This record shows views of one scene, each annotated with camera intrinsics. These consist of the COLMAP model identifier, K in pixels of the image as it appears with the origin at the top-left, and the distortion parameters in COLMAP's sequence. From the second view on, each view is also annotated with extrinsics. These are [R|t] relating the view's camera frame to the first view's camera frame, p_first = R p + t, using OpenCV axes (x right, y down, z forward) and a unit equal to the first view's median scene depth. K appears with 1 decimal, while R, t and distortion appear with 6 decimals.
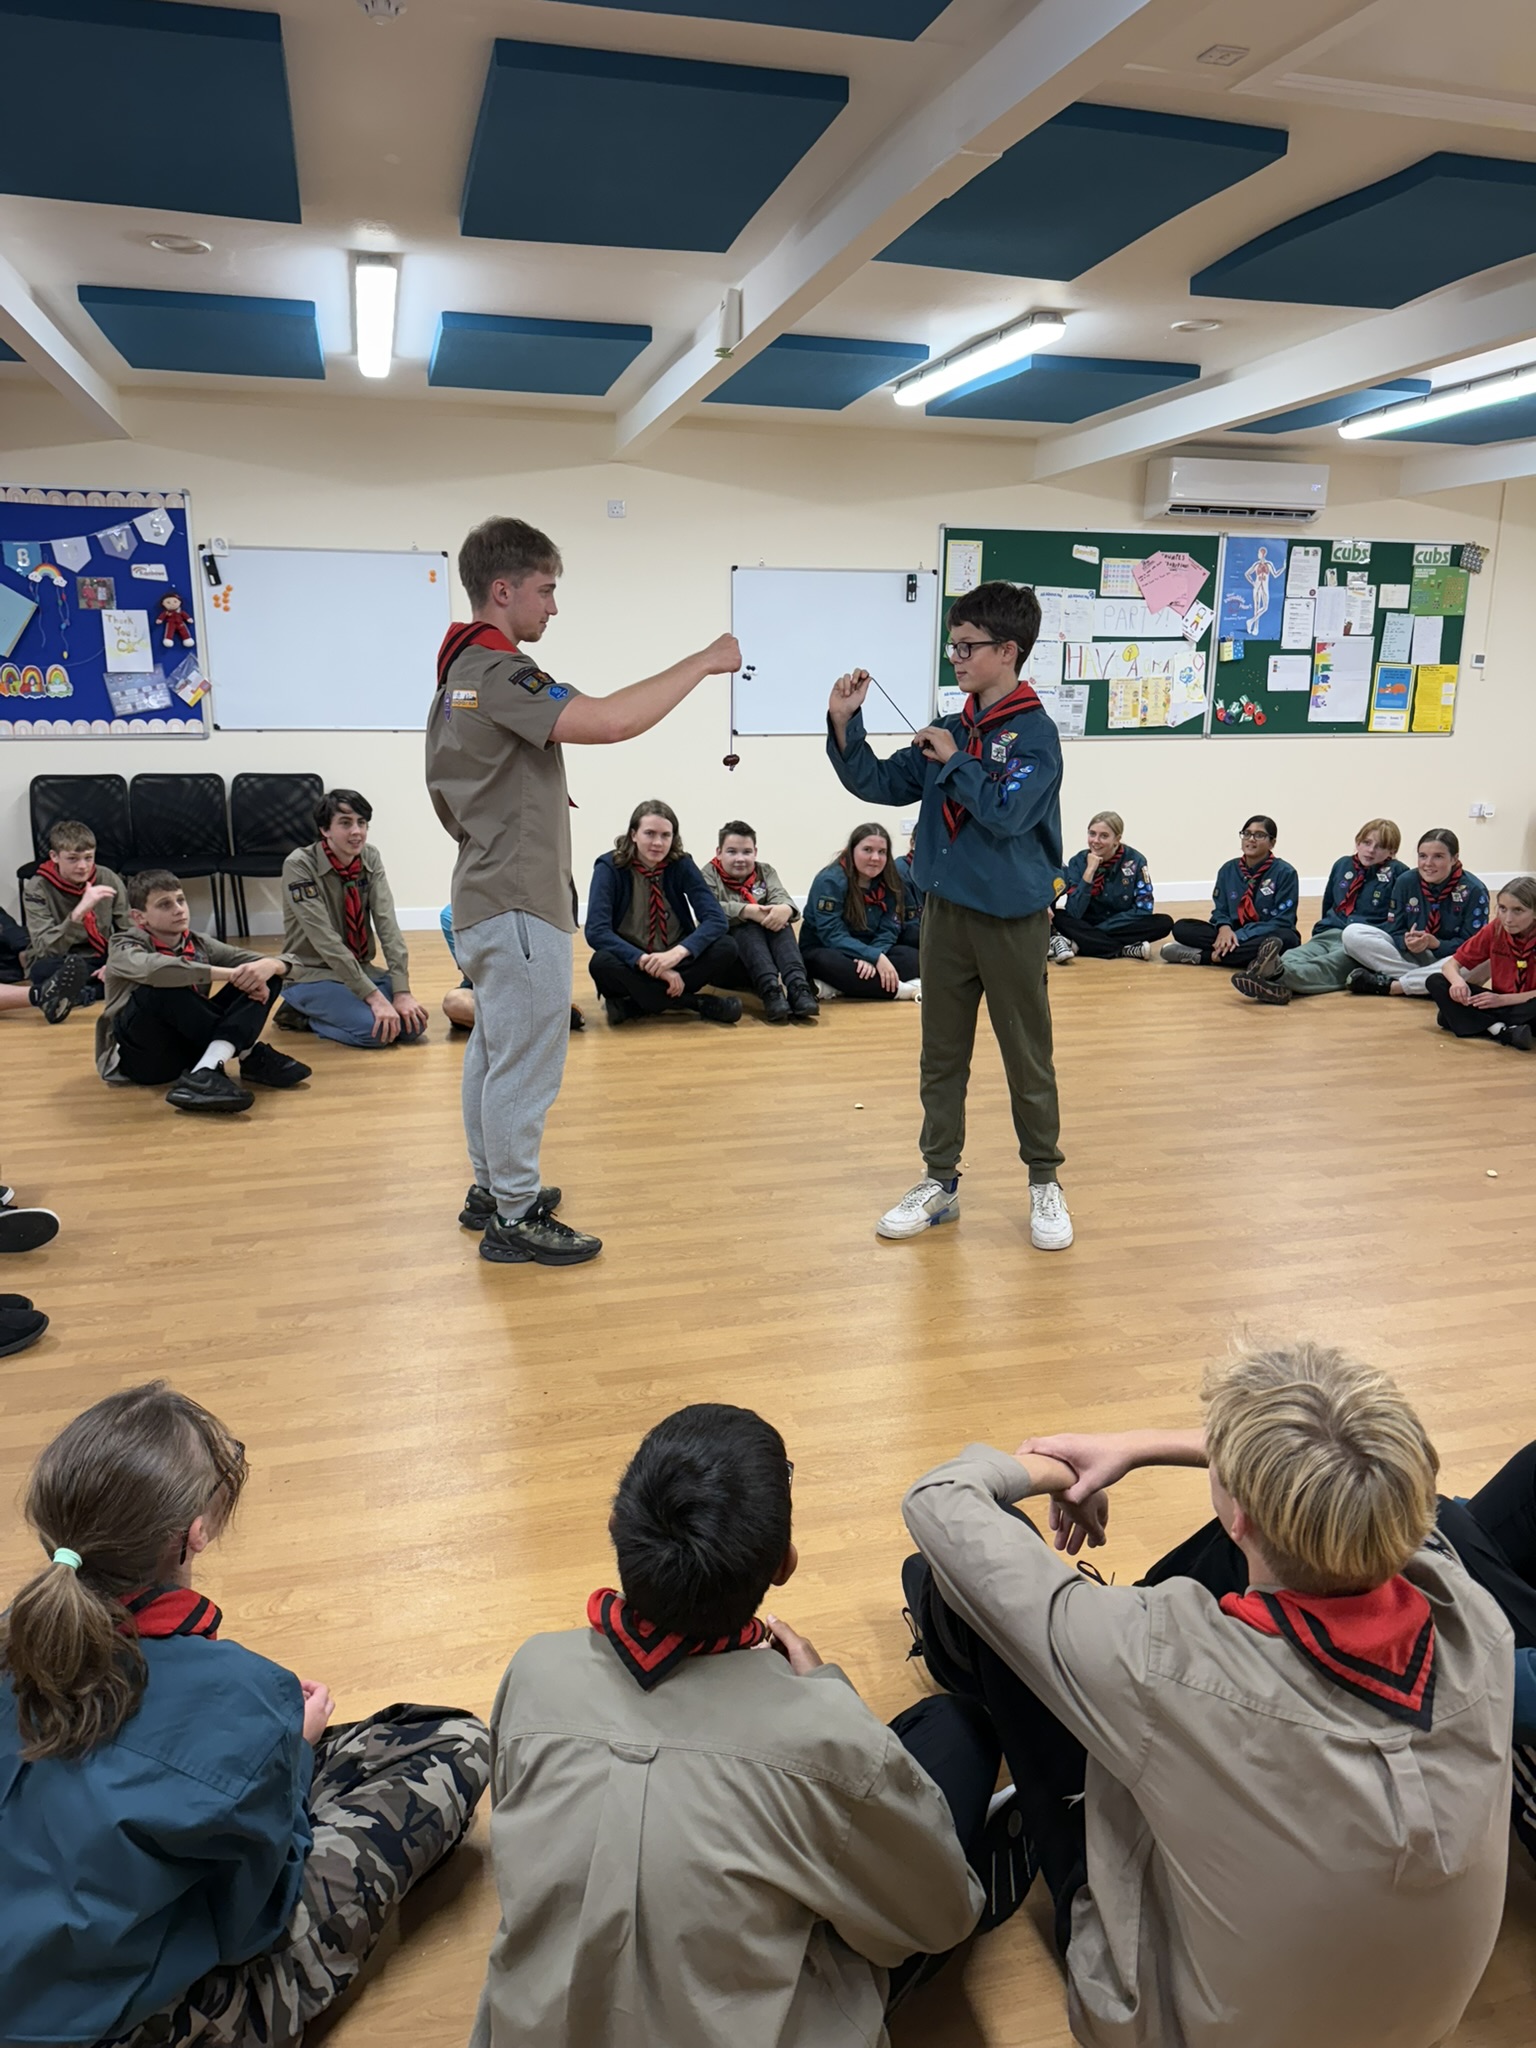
lens RADIAL K [[1412.6, 0, 774.8], [0, 1412.6, 1026.7], [0, 0, 1]] dist [0.091765, -0.212684]
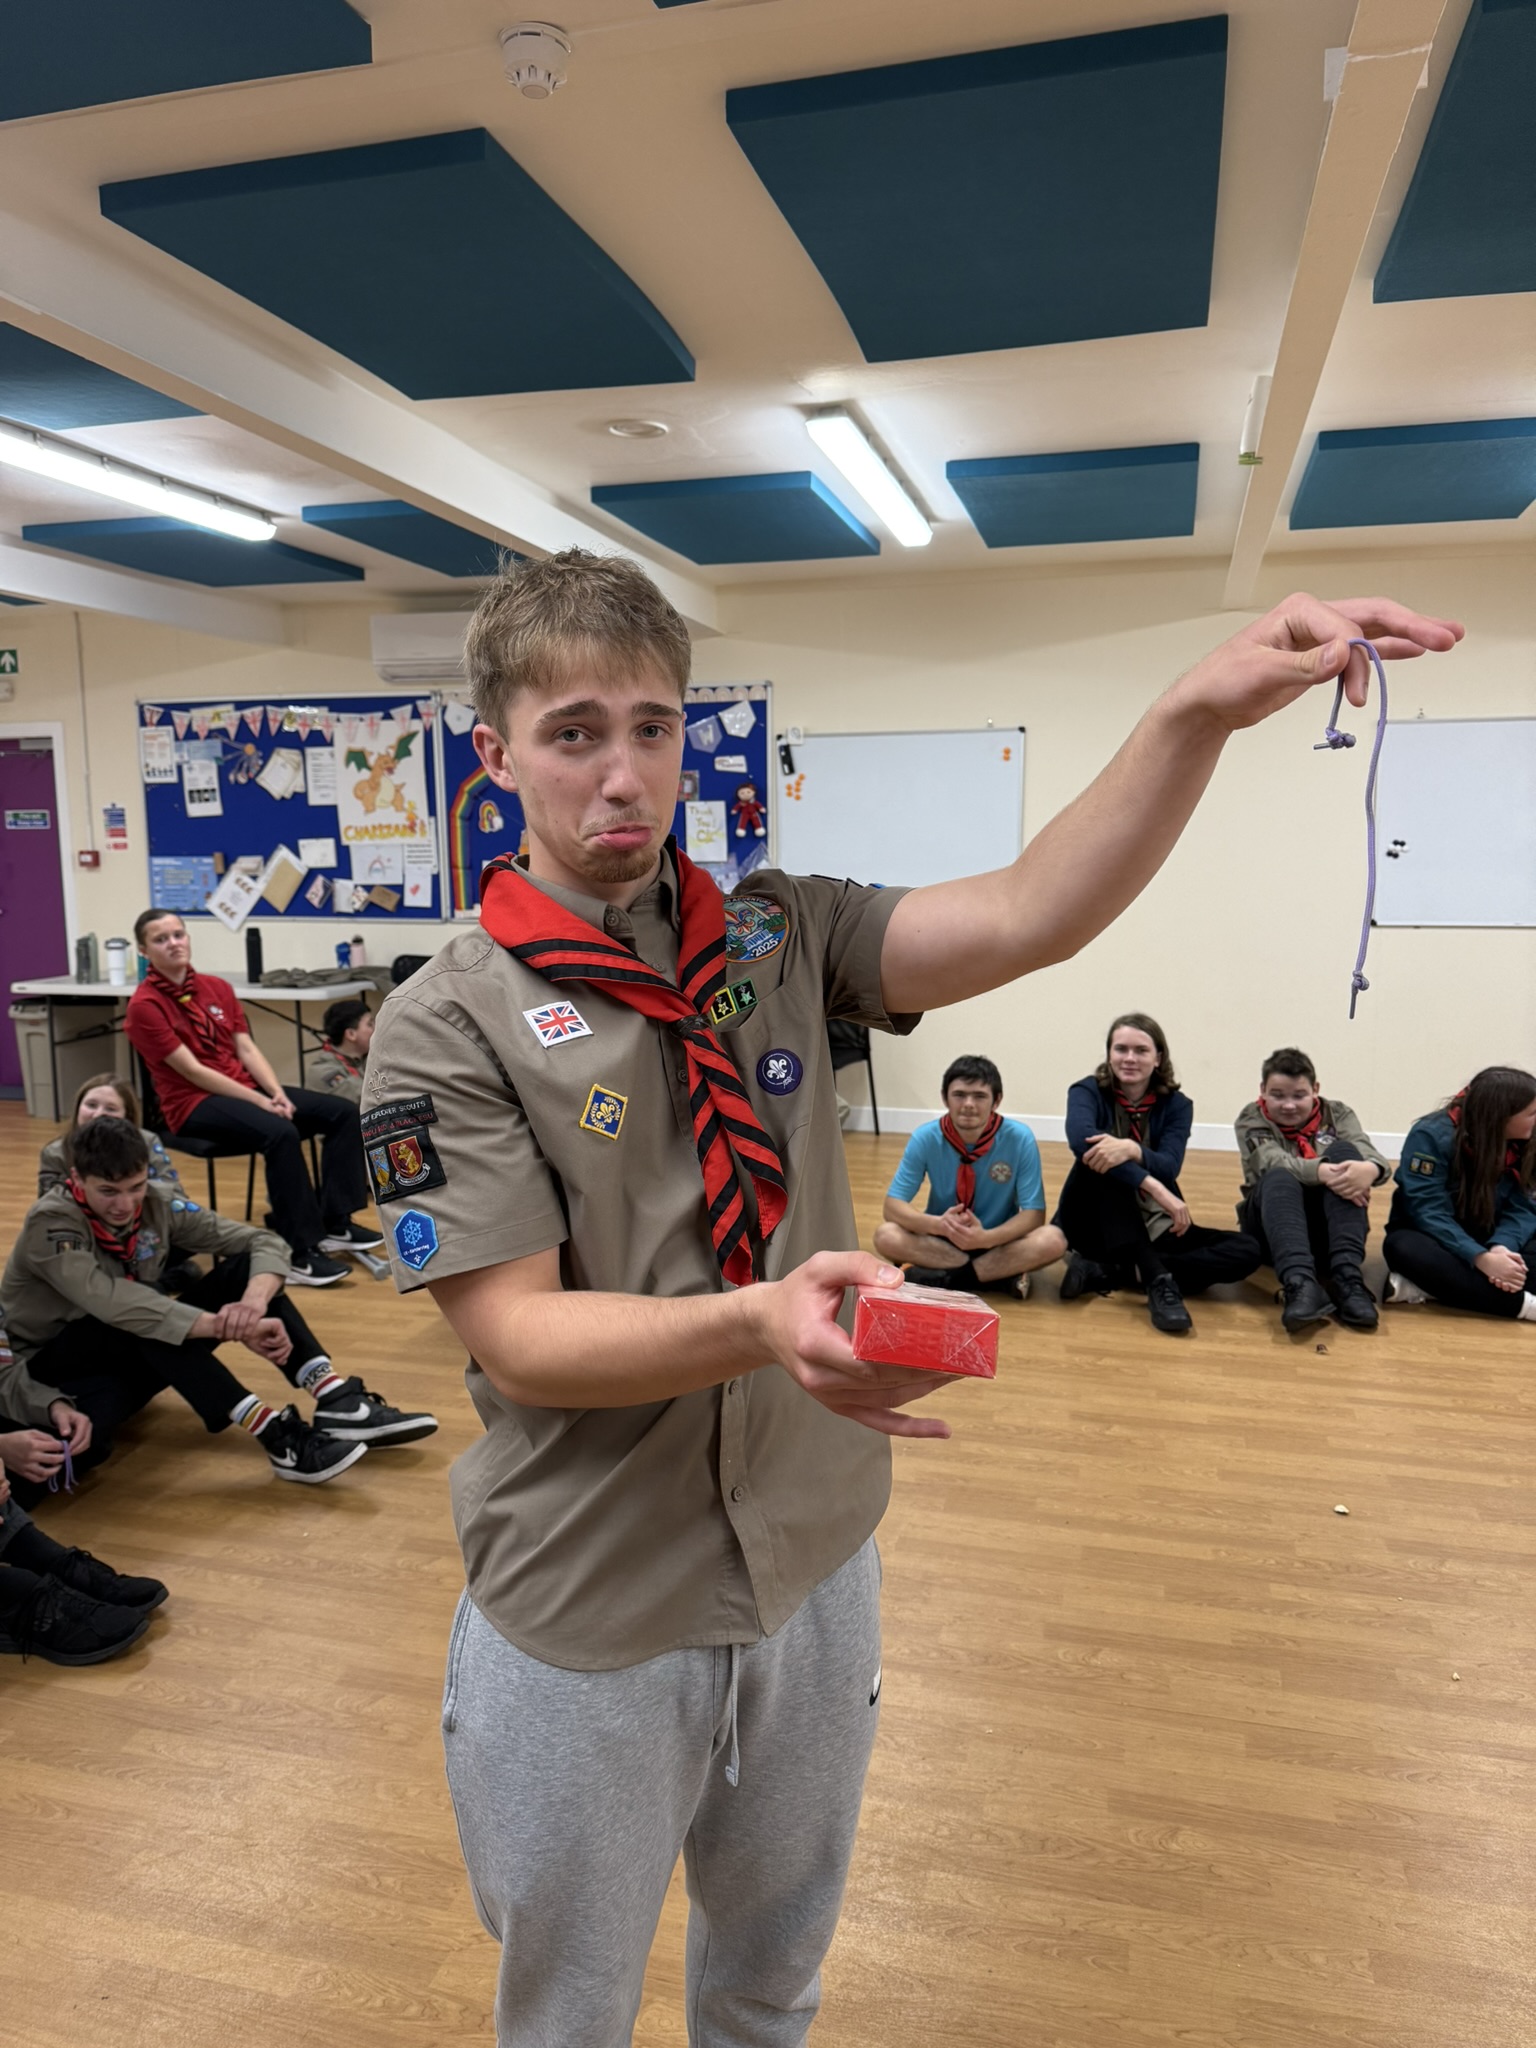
lens RADIAL K [[1418.6, 0, 768.5], [0, 1418.6, 1011.9], [0, 0, 1]] dist [0.003931, -0.041005]
pose [[0.853114, 0.044236, -0.519846, 0.112231], [-0.108509, 0.989655, -0.093859, -0.055377], [0.510316, 0.136480, 0.849088, 0.188817]]
